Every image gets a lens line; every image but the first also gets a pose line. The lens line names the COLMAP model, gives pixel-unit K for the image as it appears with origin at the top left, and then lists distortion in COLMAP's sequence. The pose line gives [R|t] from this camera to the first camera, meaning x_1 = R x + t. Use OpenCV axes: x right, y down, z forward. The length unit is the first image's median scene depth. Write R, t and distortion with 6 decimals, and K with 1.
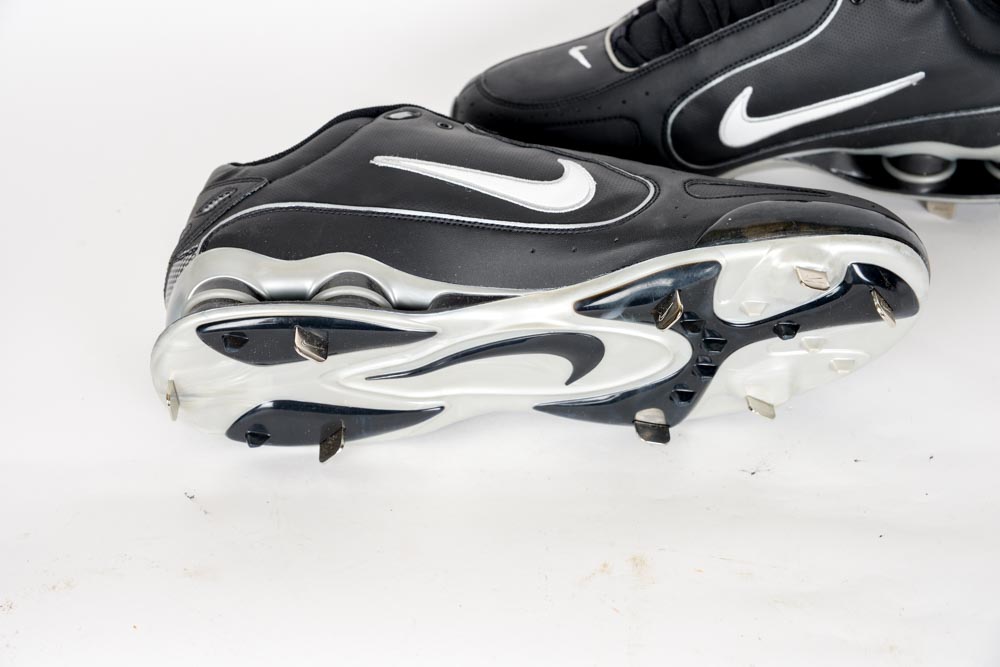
lens RADIAL K [[1686.9, 0, 501.0], [0, 1686.9, 328.0], [0, 0, 1]] dist [0.117645, -0.009807]
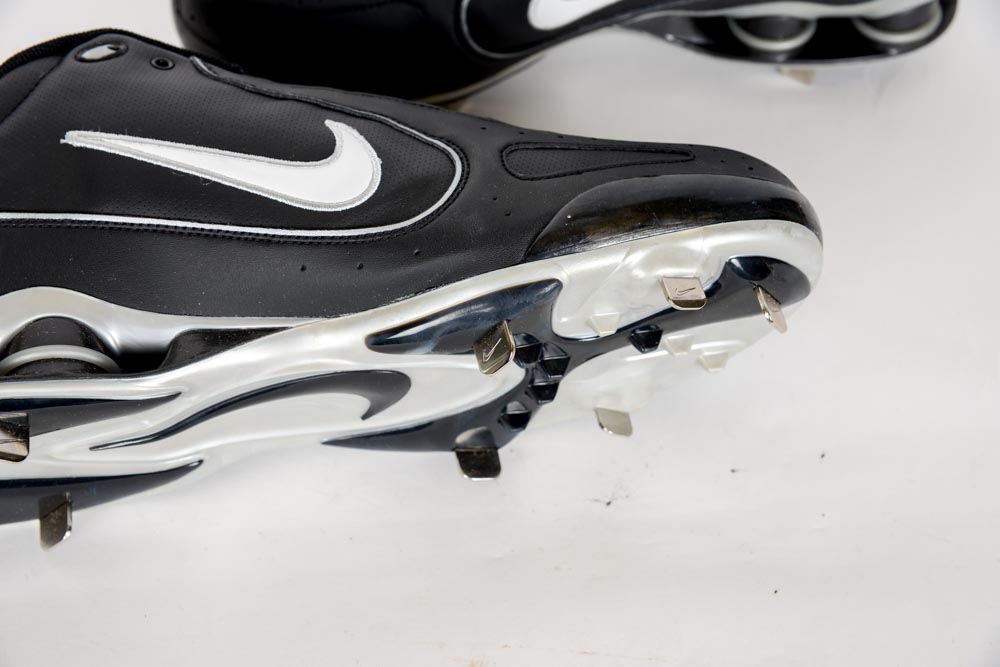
lens RADIAL K [[1625.3, 0, 500.0], [0, 1625.3, 333.5], [0, 0, 1]] dist [0.067527, 0.006705]
pose [[0.987977, -0.094249, 0.122550, 0.013948], [0.063423, 0.970000, 0.234688, -0.175240], [-0.140992, -0.224094, 0.964315, 0.300452]]
